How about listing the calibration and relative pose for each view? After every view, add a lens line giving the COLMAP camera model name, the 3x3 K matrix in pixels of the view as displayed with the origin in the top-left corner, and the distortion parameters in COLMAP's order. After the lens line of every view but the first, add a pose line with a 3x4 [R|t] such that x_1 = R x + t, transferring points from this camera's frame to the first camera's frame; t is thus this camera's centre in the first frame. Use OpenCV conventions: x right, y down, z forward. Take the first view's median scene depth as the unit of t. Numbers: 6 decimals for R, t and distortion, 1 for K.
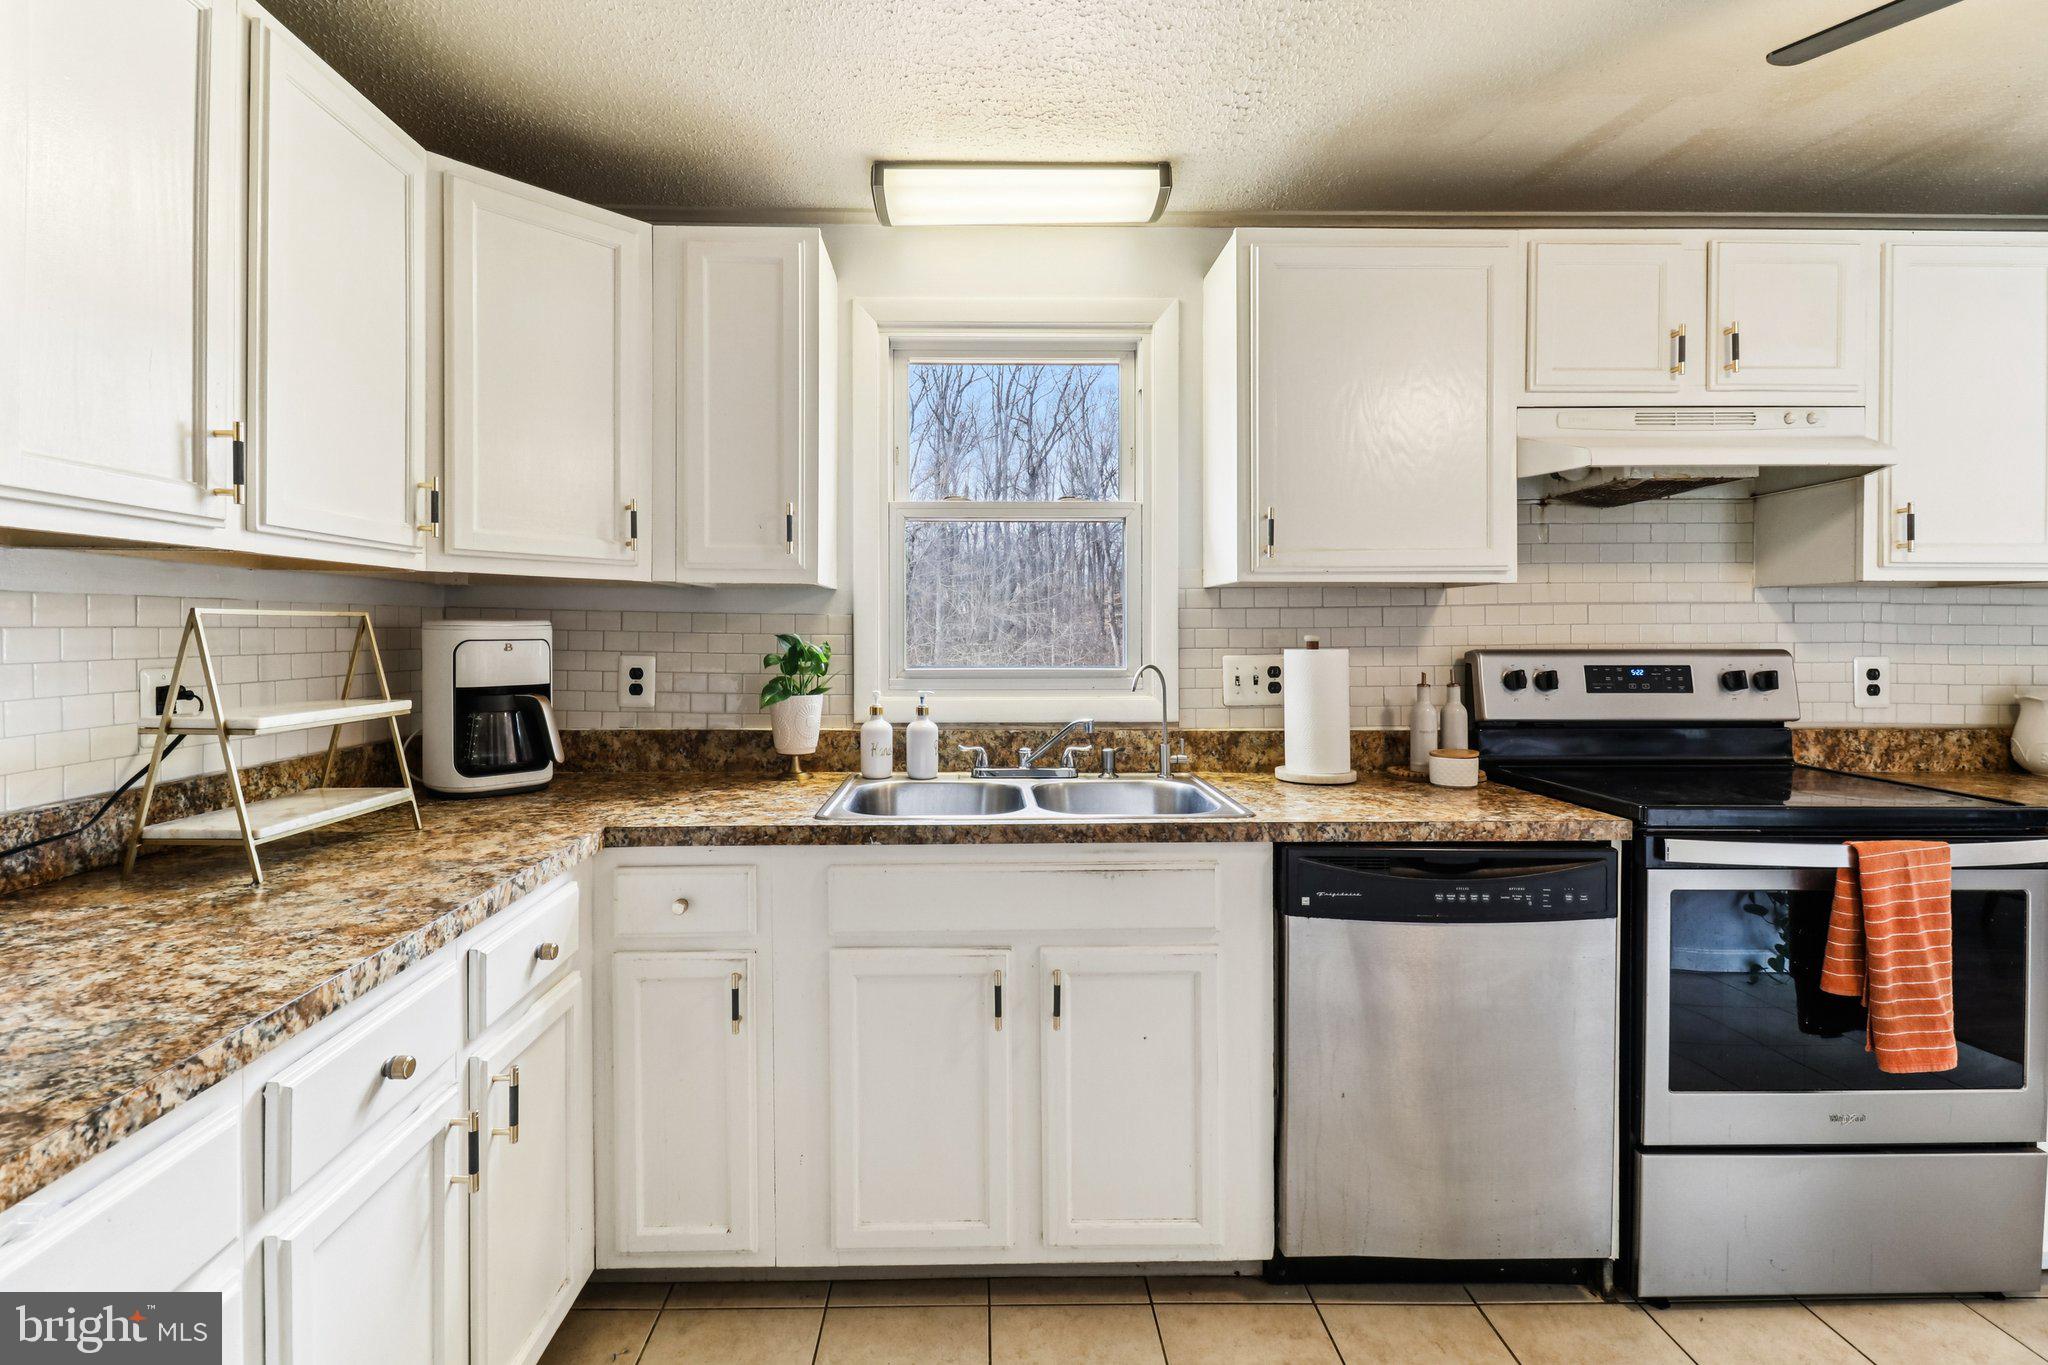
lens RADIAL K [[965.1, 0, 980.0], [0, 965.1, 635.4], [0, 0, 1]] dist [-0.003577, -0.001732]
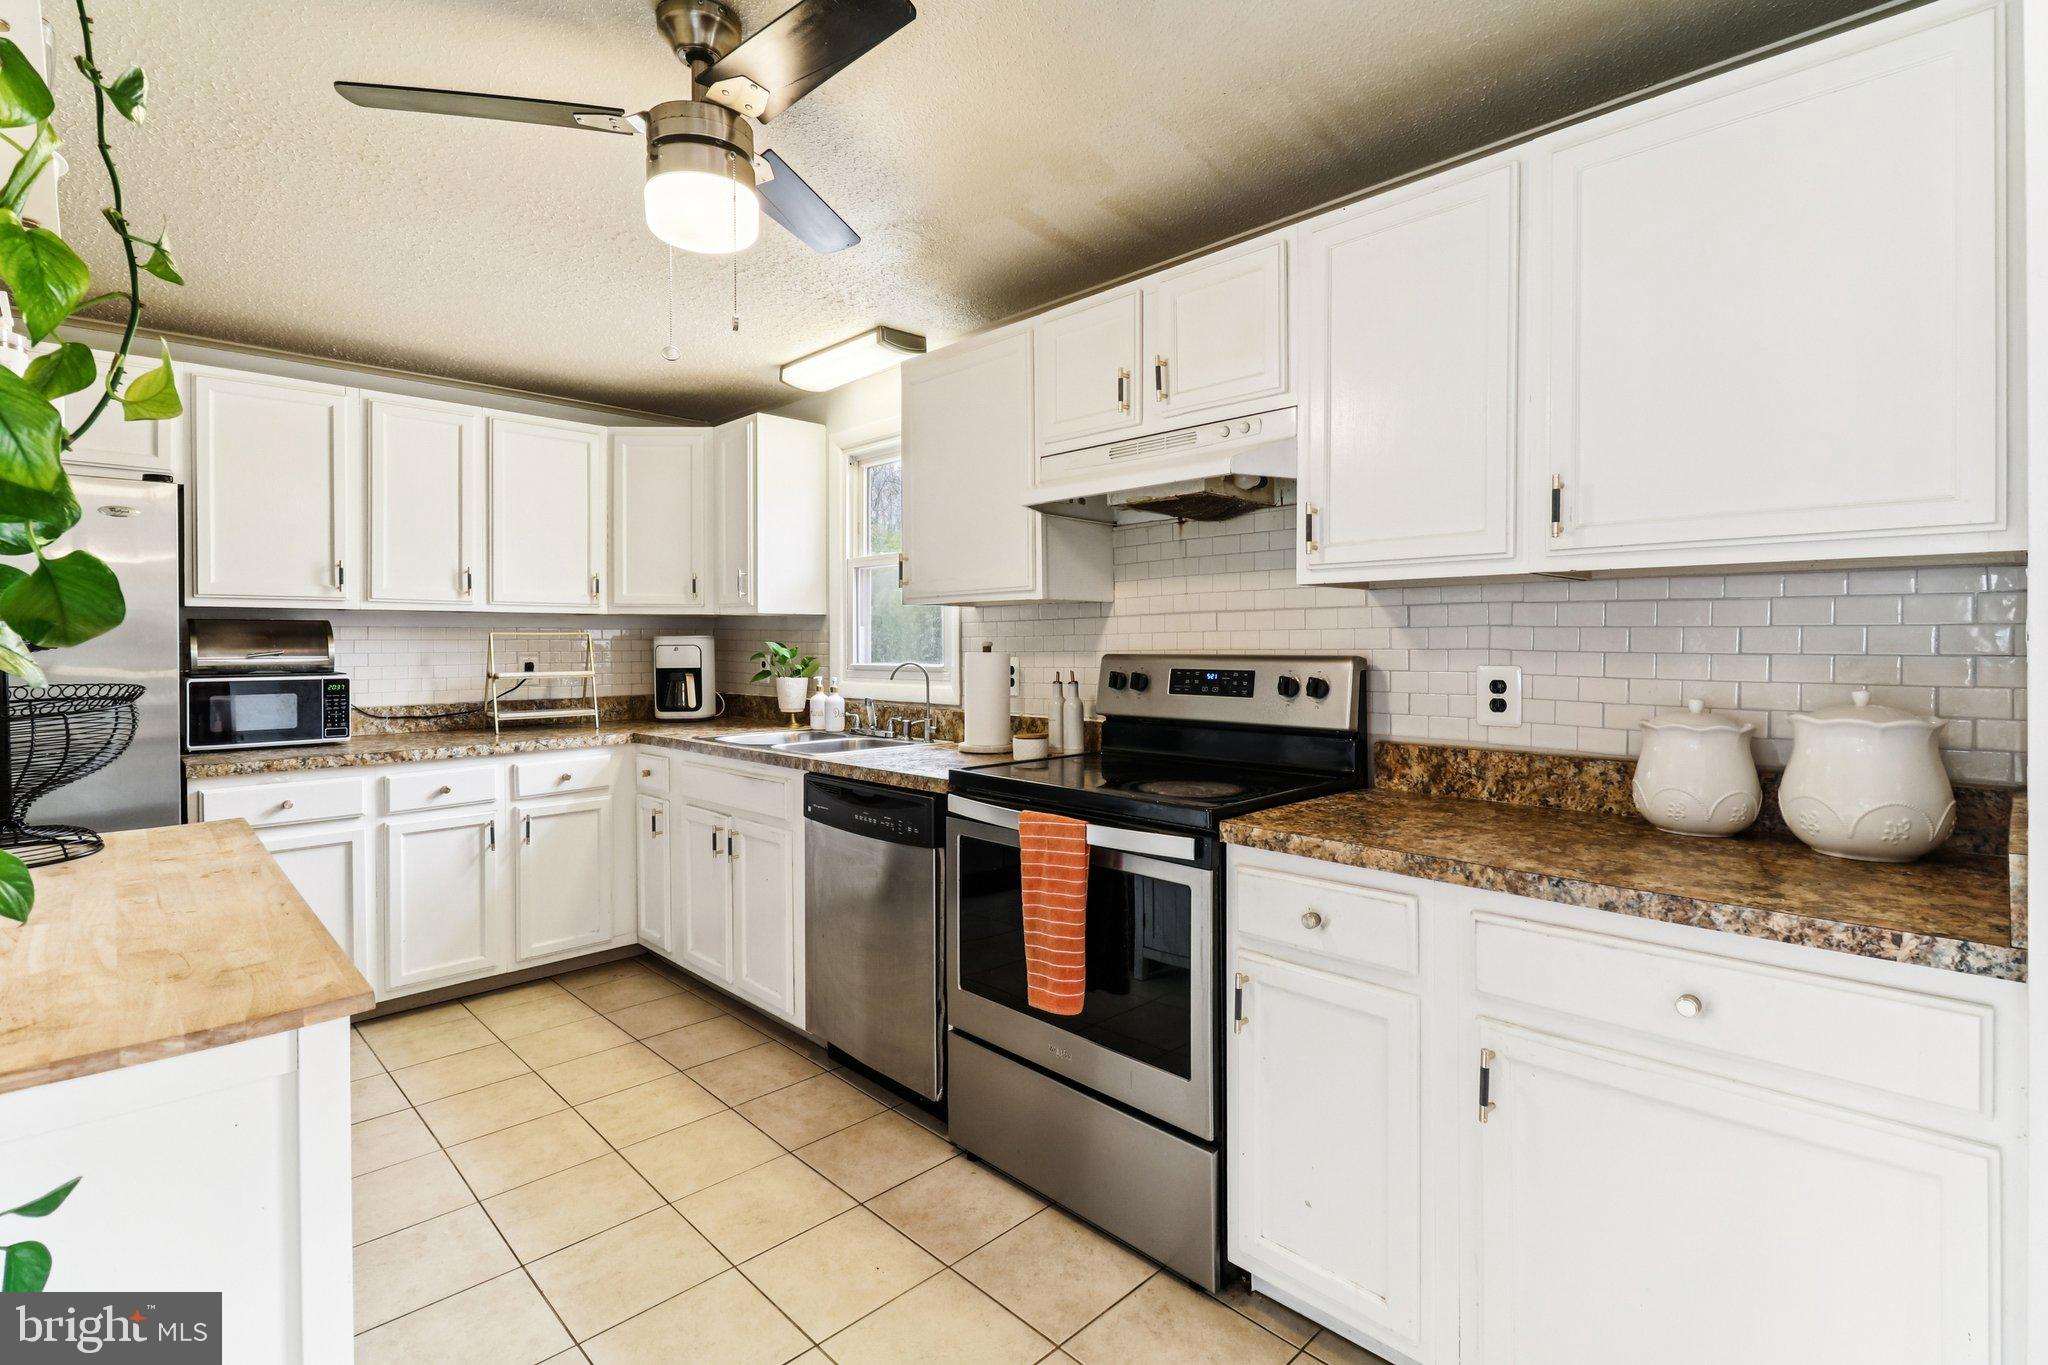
lens RADIAL K [[965.1, 0, 1023.1], [0, 965.1, 645.4], [0, 0, 1]] dist [-0.003577, -0.001732]
pose [[0.693390, 0.000020, -0.720562, 1.397200], [-0.000249, 1.000000, -0.000212, 0.004753], [0.720562, 0.000326, 0.693390, 0.120452]]
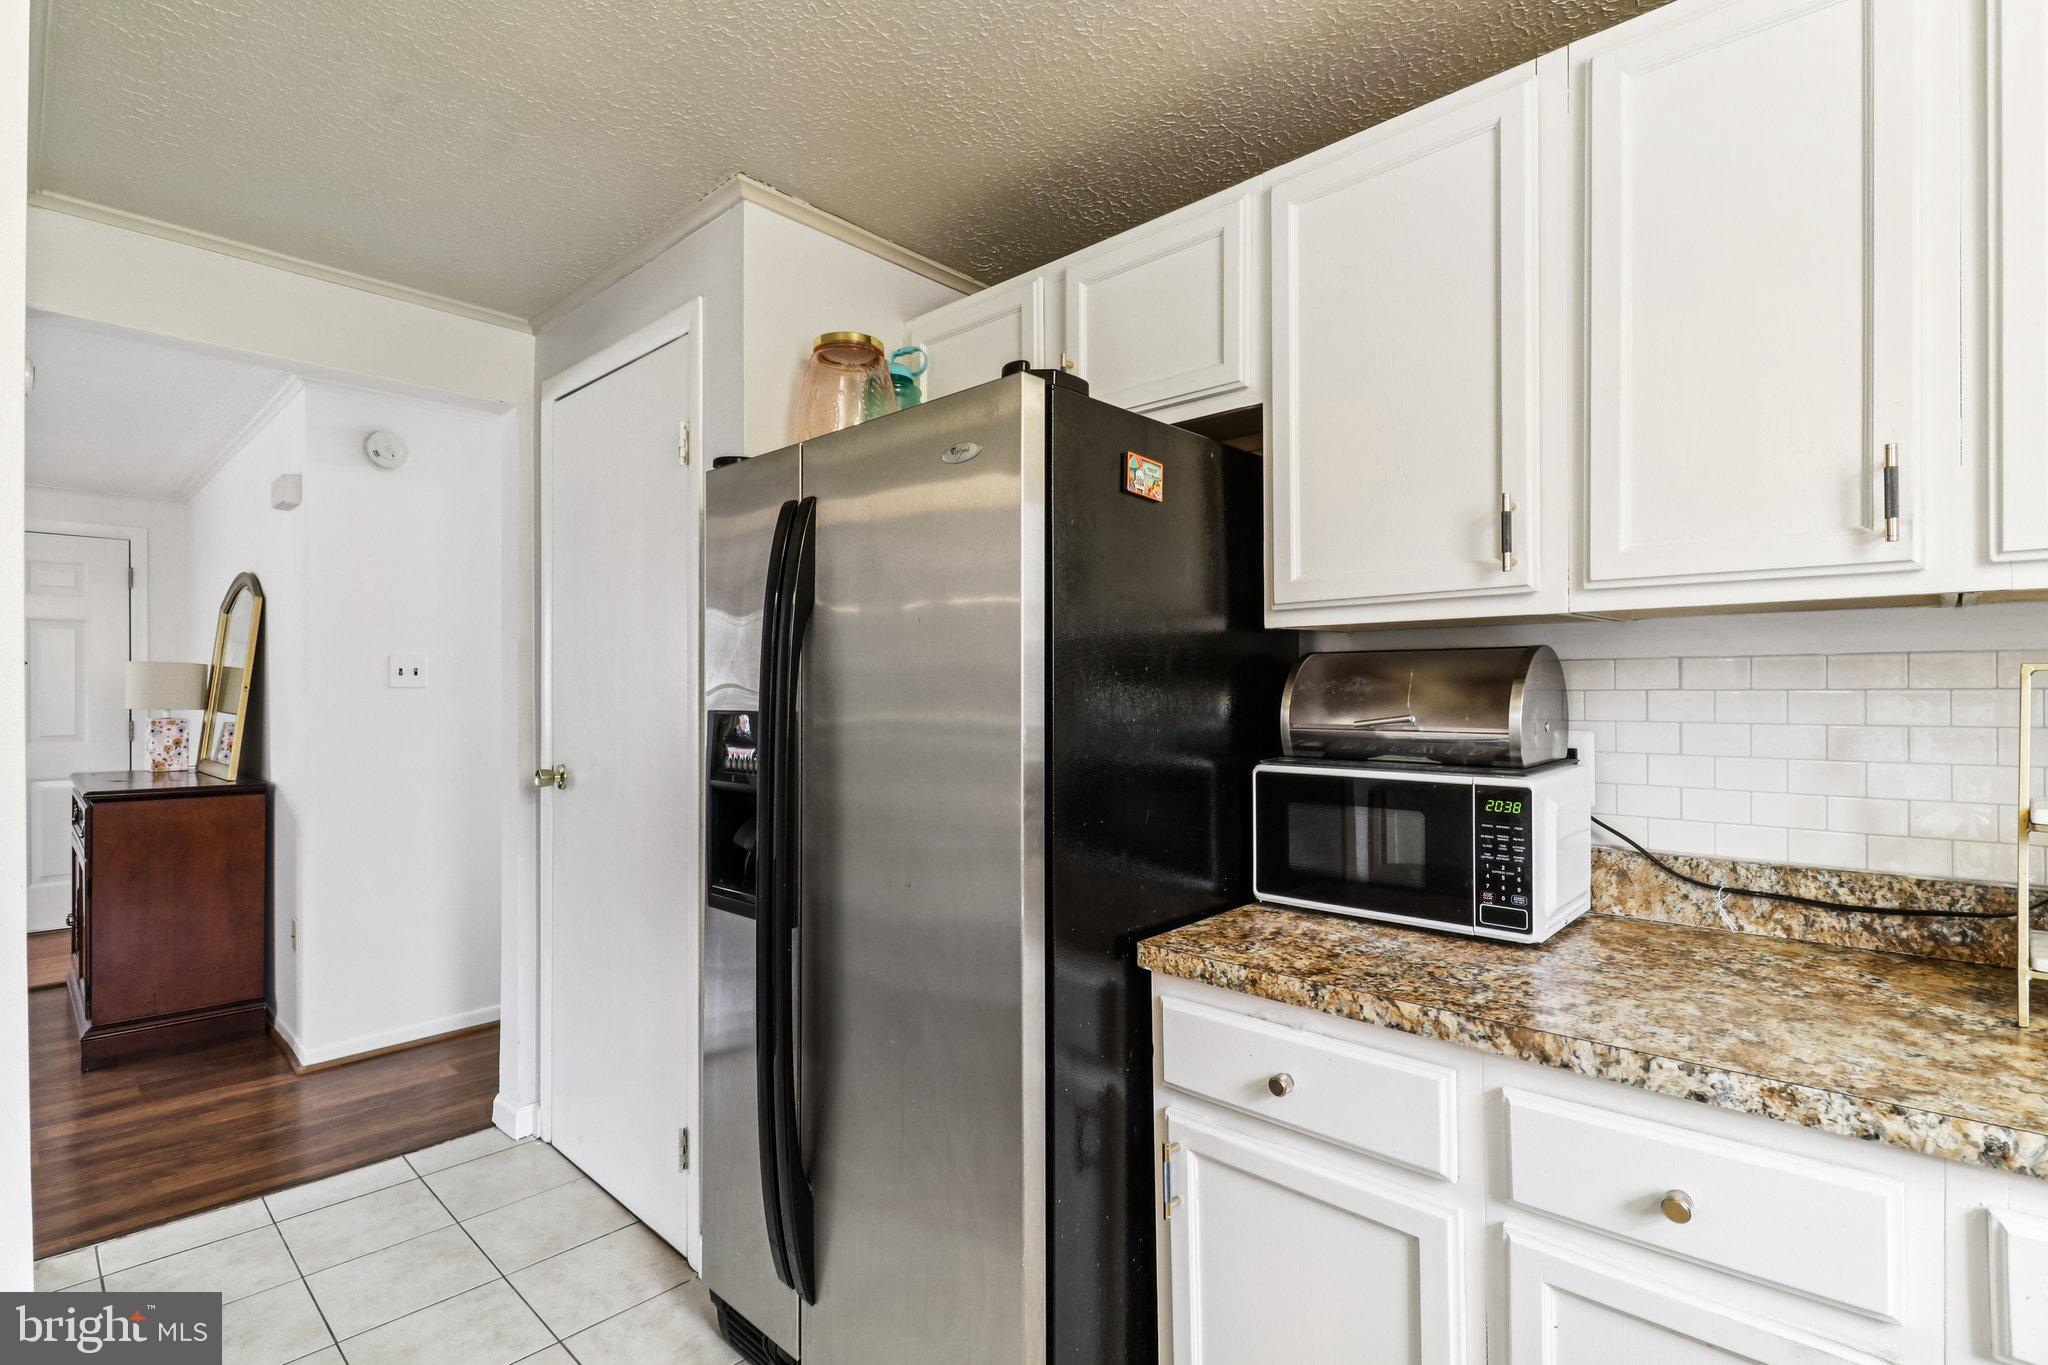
lens RADIAL K [[965.1, 0, 1030.2], [0, 965.1, 680.2], [0, 0, 1]] dist [-0.003577, -0.001732]
pose [[-0.696228, -0.011072, -0.717736, 0.209473], [-0.002792, 0.999915, -0.012717, -0.001566], [0.717816, -0.006850, -0.696199, 0.607227]]
